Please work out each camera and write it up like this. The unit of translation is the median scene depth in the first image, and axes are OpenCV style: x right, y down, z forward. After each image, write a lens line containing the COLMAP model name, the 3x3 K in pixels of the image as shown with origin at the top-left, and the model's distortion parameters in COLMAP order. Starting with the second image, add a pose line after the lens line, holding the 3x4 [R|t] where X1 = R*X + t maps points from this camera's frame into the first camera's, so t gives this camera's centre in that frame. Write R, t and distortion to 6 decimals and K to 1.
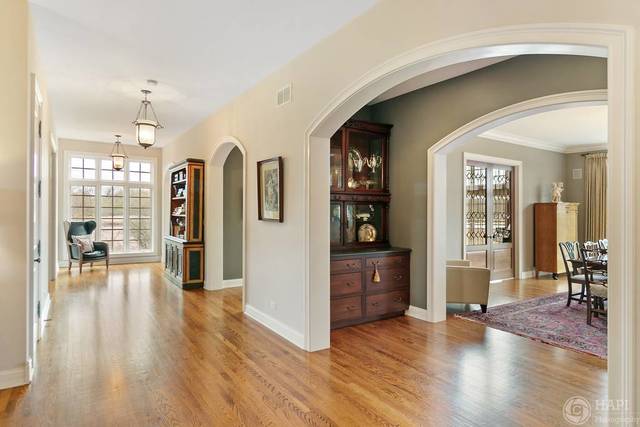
lens RADIAL K [[377.3, 0, 320.0], [0, 377.3, 213.5], [0, 0, 1]] dist [0.002562, 0.000665]
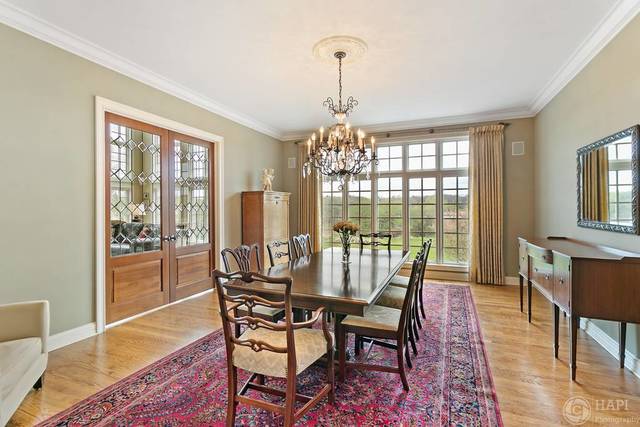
lens RADIAL K [[298.8, 0, 319.3], [0, 298.8, 205.4], [0, 0, 1]] dist [0.000110, 0.000004]
pose [[0.824091, -0.004935, 0.566435, 0.340465], [0.006330, 0.999980, -0.000498, 0.003244], [-0.566422, 0.003996, 0.824106, 0.373157]]
